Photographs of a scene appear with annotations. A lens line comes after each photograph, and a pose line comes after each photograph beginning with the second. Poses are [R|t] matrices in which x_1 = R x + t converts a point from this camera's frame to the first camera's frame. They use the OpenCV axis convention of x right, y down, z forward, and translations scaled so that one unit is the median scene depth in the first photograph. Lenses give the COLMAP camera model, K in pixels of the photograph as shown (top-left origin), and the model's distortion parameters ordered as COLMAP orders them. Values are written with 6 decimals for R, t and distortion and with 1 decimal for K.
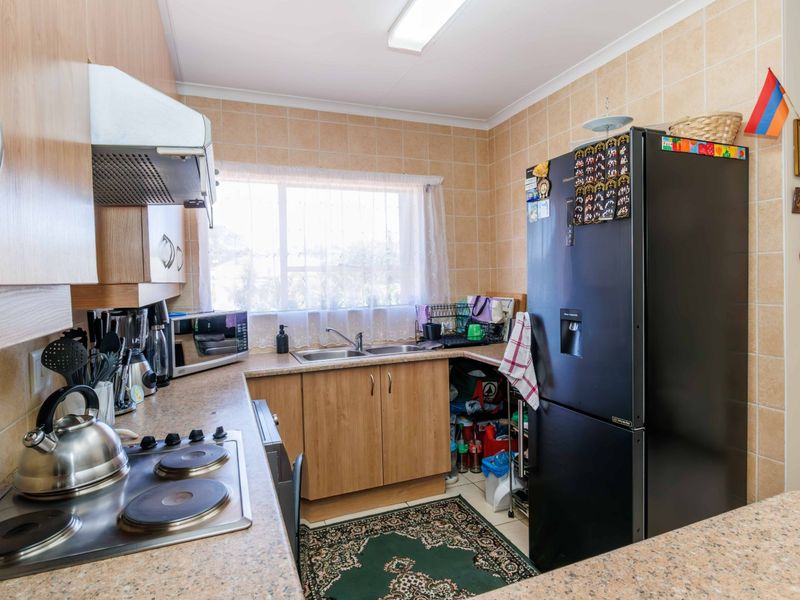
lens RADIAL K [[452.8, 0, 401.0], [0, 452.8, 292.9], [0, 0, 1]] dist [0.002391, -0.001031]
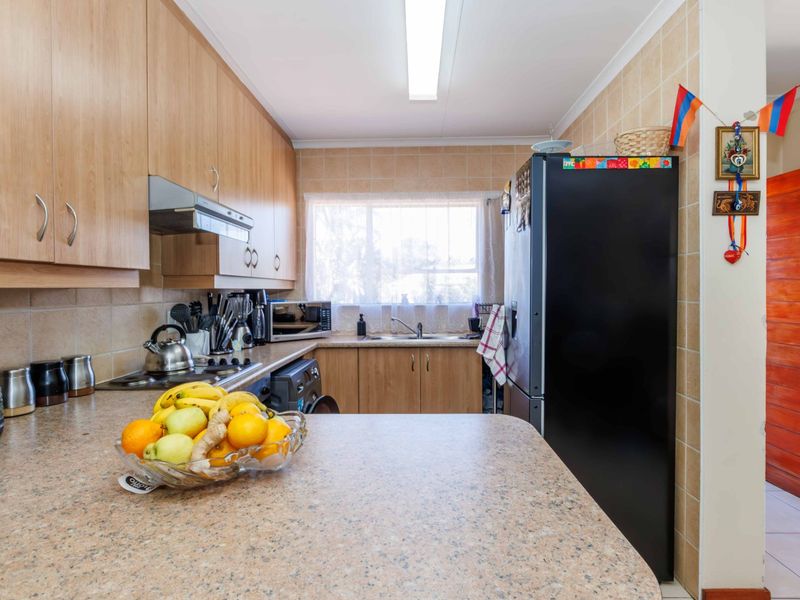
lens RADIAL K [[455.5, 0, 401.5], [0, 455.5, 296.6], [0, 0, 1]] dist [-0.004940, 0.000253]
pose [[0.913191, 0.024236, -0.406810, 0.495993], [-0.028650, 0.999578, -0.004762, 0.031271], [0.406523, 0.016003, 0.913501, -0.206116]]
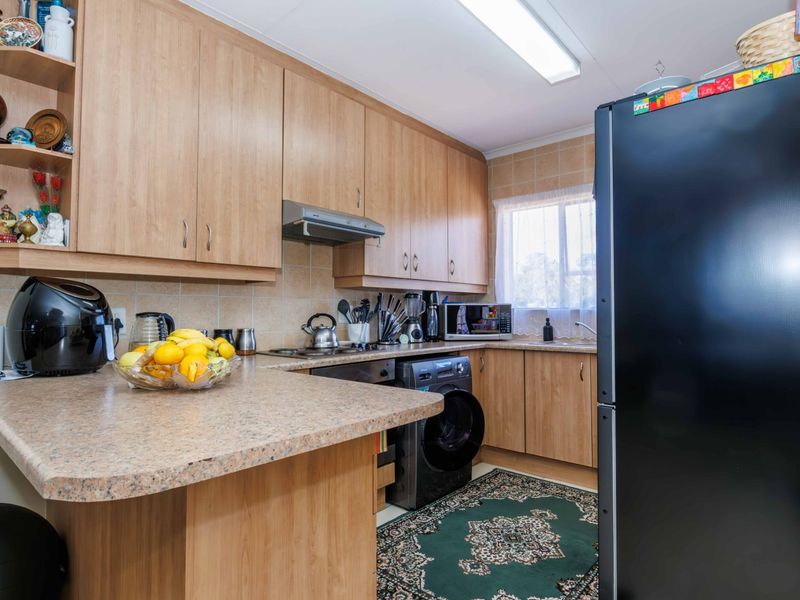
lens RADIAL K [[452.8, 0, 401.0], [0, 452.8, 292.9], [0, 0, 1]] dist [0.002391, -0.001031]
pose [[0.448225, -0.013955, -0.893812, 0.873125], [-0.038105, 0.998671, -0.034701, 0.079526], [0.893109, 0.049613, 0.447097, 0.111238]]
